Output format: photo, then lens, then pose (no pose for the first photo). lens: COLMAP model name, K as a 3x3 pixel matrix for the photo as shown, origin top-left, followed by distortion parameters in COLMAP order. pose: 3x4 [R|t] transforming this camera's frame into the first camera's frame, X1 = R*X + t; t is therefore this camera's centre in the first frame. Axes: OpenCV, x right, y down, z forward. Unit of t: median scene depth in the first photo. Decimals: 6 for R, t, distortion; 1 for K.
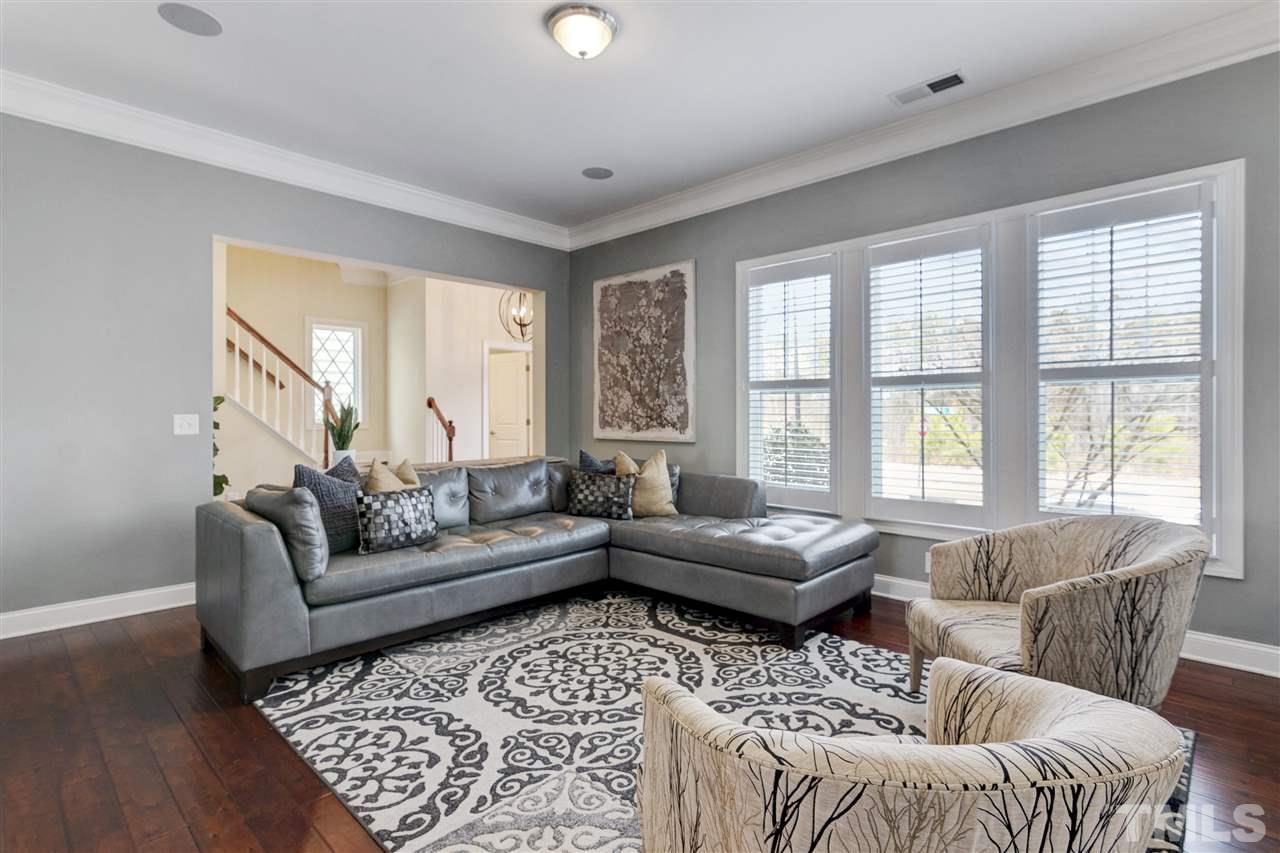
lens RADIAL K [[620.6, 0, 636.3], [0, 620.6, 416.5], [0, 0, 1]] dist [0.000712, 0.000211]
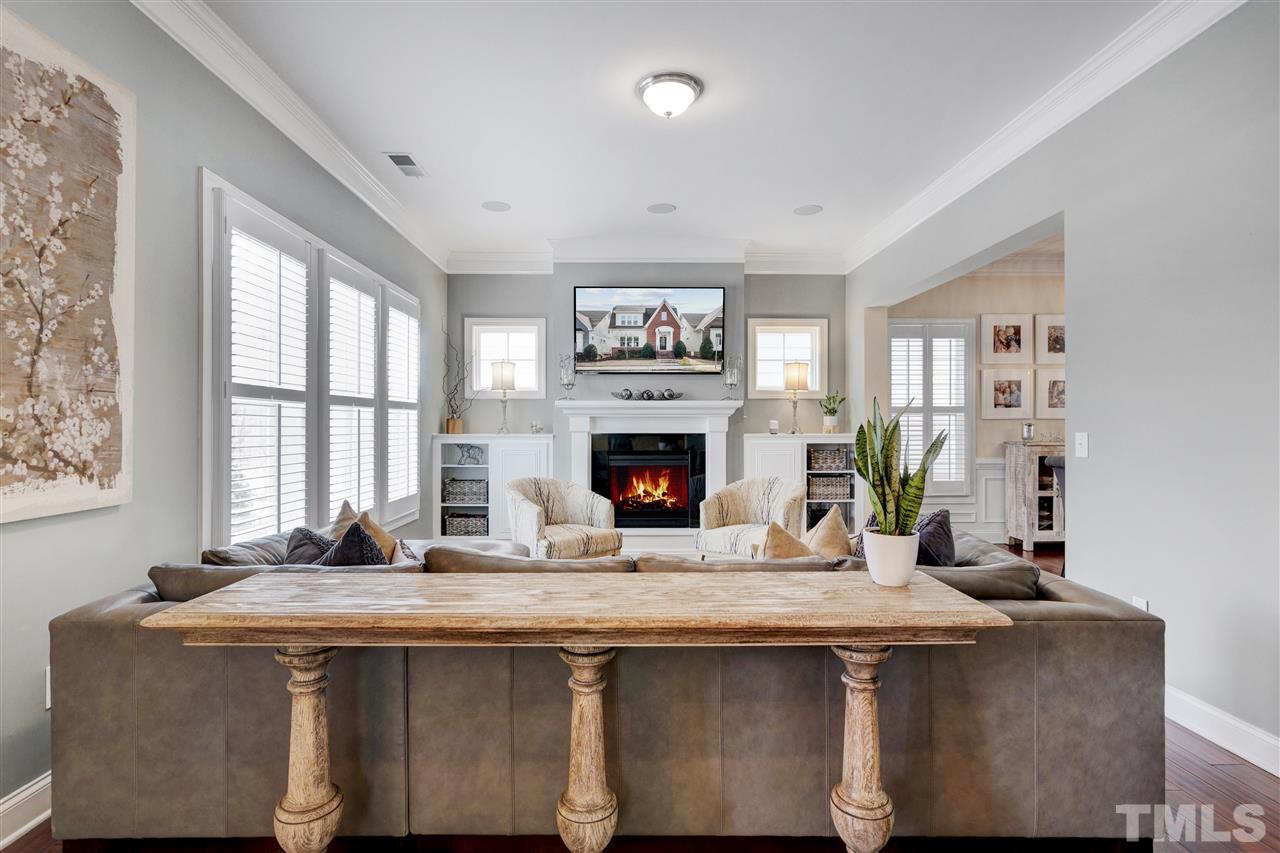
lens RADIAL K [[580.5, 0, 642.3], [0, 580.5, 429.6], [0, 0, 1]] dist [-0.018931, 0.000030]
pose [[-0.694143, -0.007853, 0.719795, -0.452184], [-0.000664, 0.999947, 0.010268, -0.015188], [-0.719837, 0.006649, -0.694111, 1.002704]]
